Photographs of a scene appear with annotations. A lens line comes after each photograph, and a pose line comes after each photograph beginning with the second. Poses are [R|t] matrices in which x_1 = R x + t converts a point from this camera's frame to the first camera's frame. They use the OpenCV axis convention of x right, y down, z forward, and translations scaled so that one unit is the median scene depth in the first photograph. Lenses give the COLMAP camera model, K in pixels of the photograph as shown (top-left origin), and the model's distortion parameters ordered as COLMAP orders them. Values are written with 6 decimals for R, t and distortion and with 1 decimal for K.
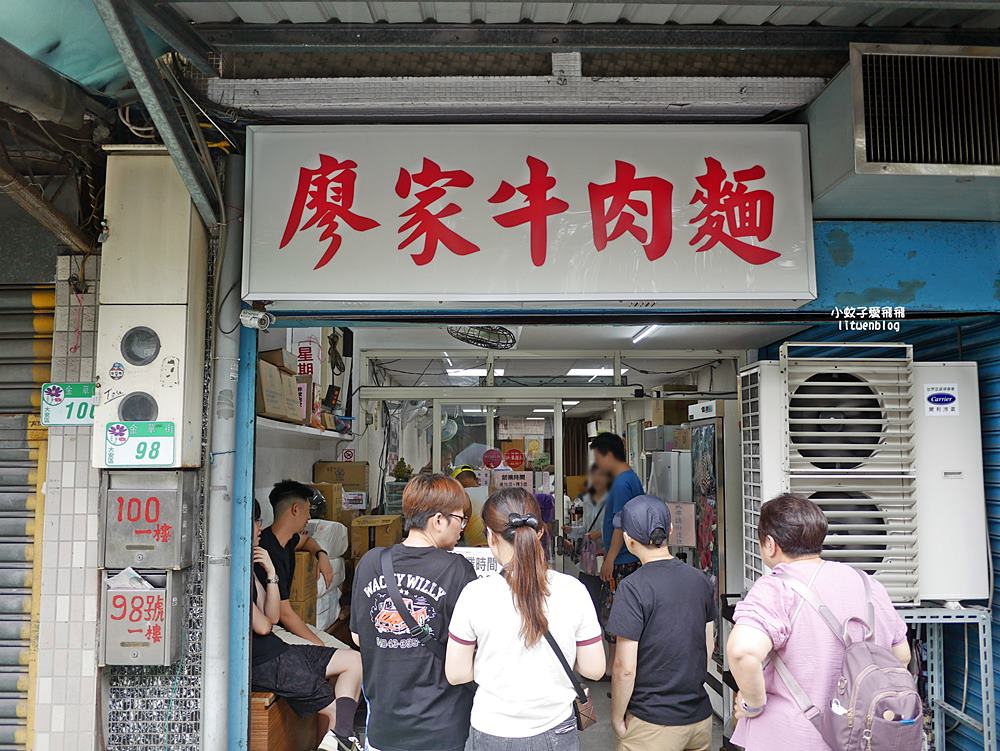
lens RADIAL K [[849.2, 0, 501.5], [0, 849.2, 377.7], [0, 0, 1]] dist [-0.056998, 0.025016]
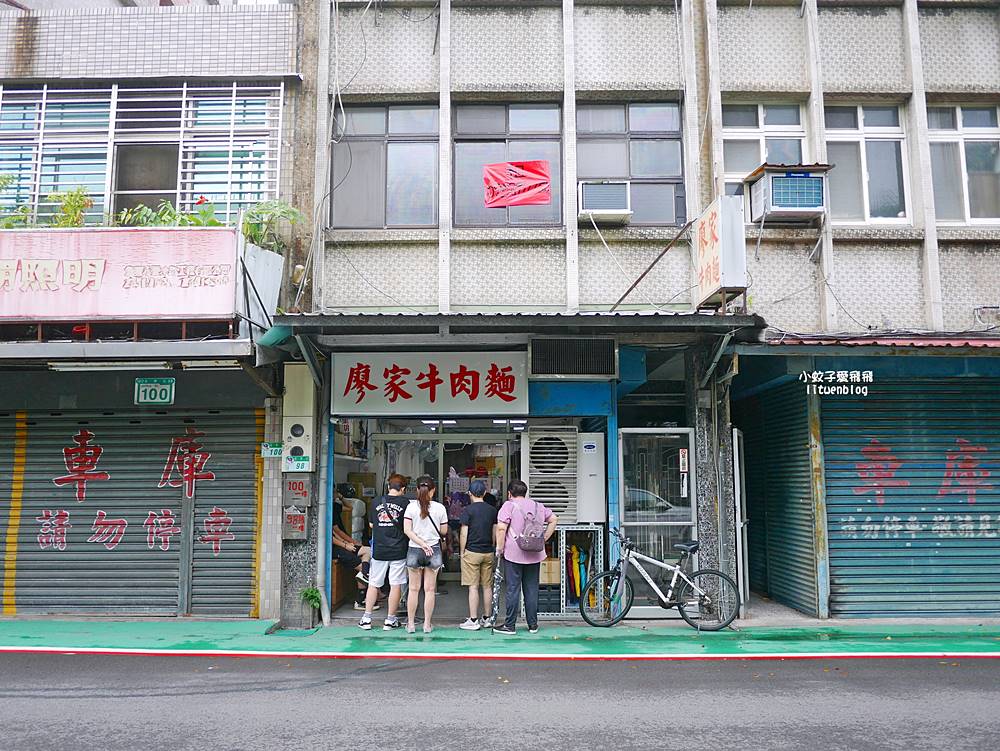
lens RADIAL K [[849.2, 0, 497.5], [0, 849.2, 375.6], [0, 0, 1]] dist [-0.056998, 0.025016]
pose [[0.999801, -0.002091, -0.019833, 0.321716], [0.001588, 0.999677, -0.025348, -0.148004], [0.019880, 0.025312, 0.999482, -1.889297]]
